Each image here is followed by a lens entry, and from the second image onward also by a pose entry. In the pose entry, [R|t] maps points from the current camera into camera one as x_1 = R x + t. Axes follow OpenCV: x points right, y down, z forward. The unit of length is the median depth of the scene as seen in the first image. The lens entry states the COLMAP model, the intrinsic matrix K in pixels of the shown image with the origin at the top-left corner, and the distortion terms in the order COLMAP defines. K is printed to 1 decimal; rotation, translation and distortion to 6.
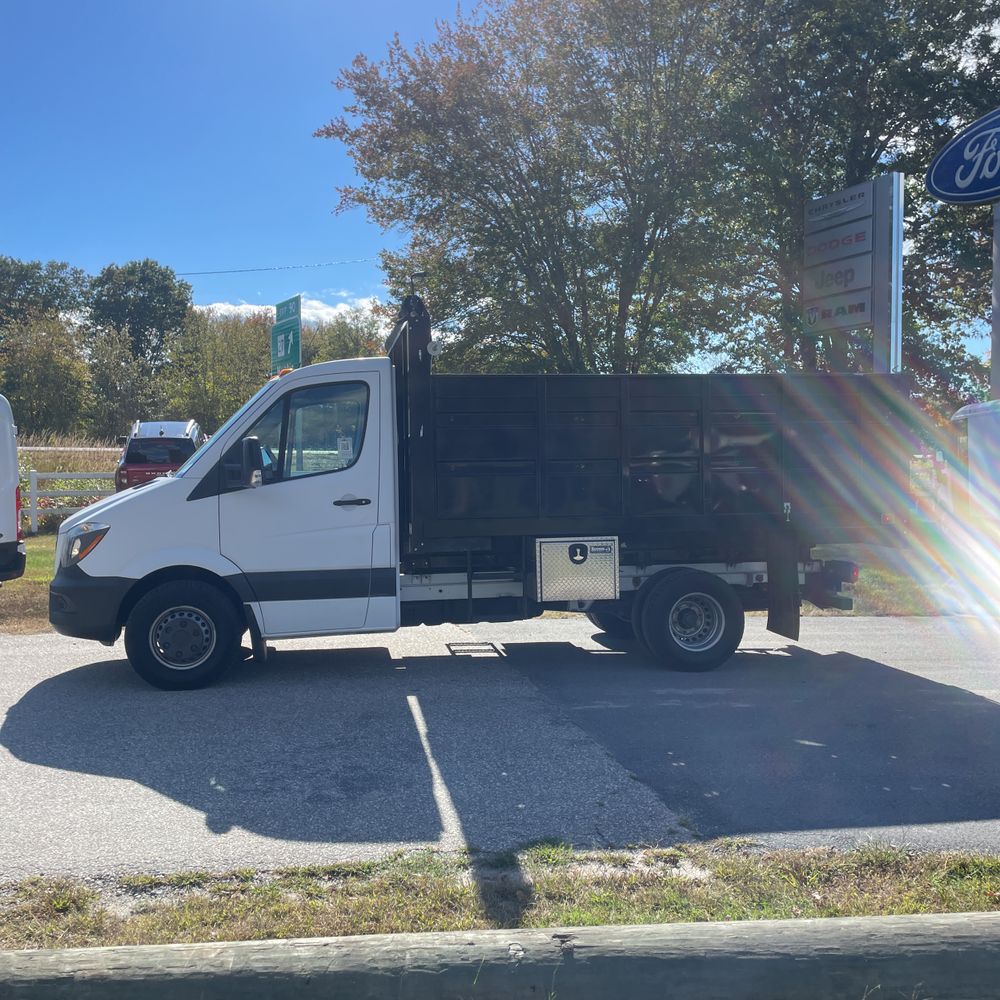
lens RADIAL K [[1013.0, 0, 500.6], [0, 1013.0, 475.0], [0, 0, 1]] dist [0.121856, -0.176677]
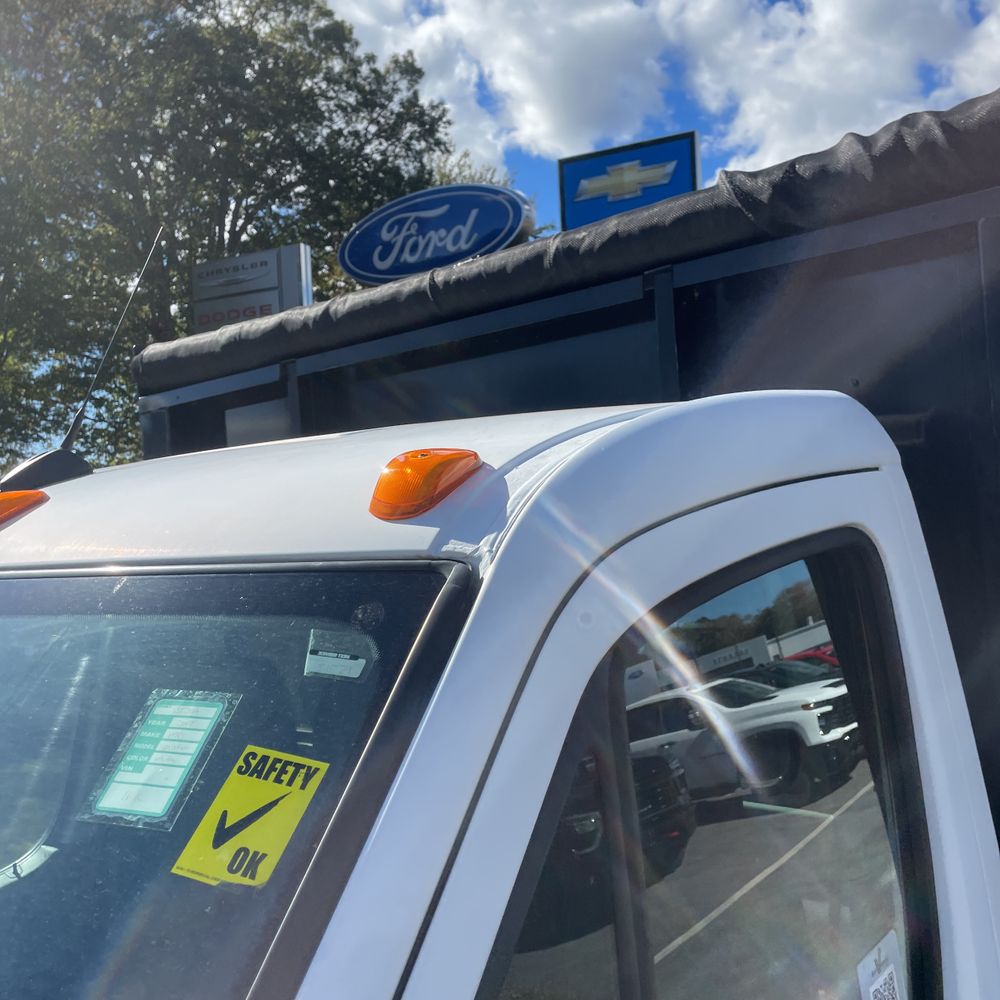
lens RADIAL K [[1007.6, 0, 516.4], [0, 1007.6, 500.1], [0, 0, 1]] dist [0.003958, -0.002756]
pose [[0.752314, -0.014303, 0.658649, -0.261453], [0.052740, 0.997863, -0.038571, -0.086654], [-0.656690, 0.063754, 0.751461, 0.849375]]
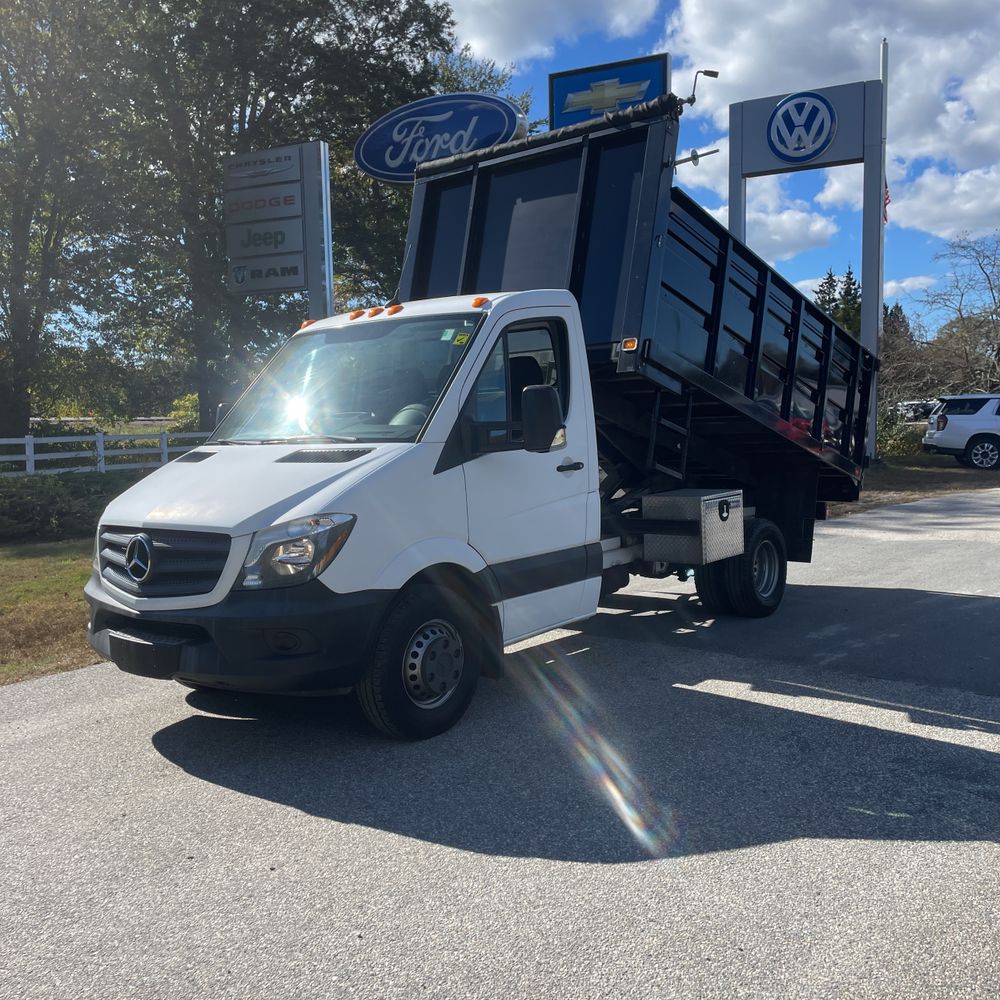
lens RADIAL K [[1013.0, 0, 500.6], [0, 1013.0, 475.0], [0, 0, 1]] dist [0.121856, -0.176677]
pose [[0.757343, -0.050899, 0.651031, -0.657163], [0.028081, 0.998574, 0.045404, -0.004648], [-0.652413, -0.016105, 0.757692, 0.384556]]
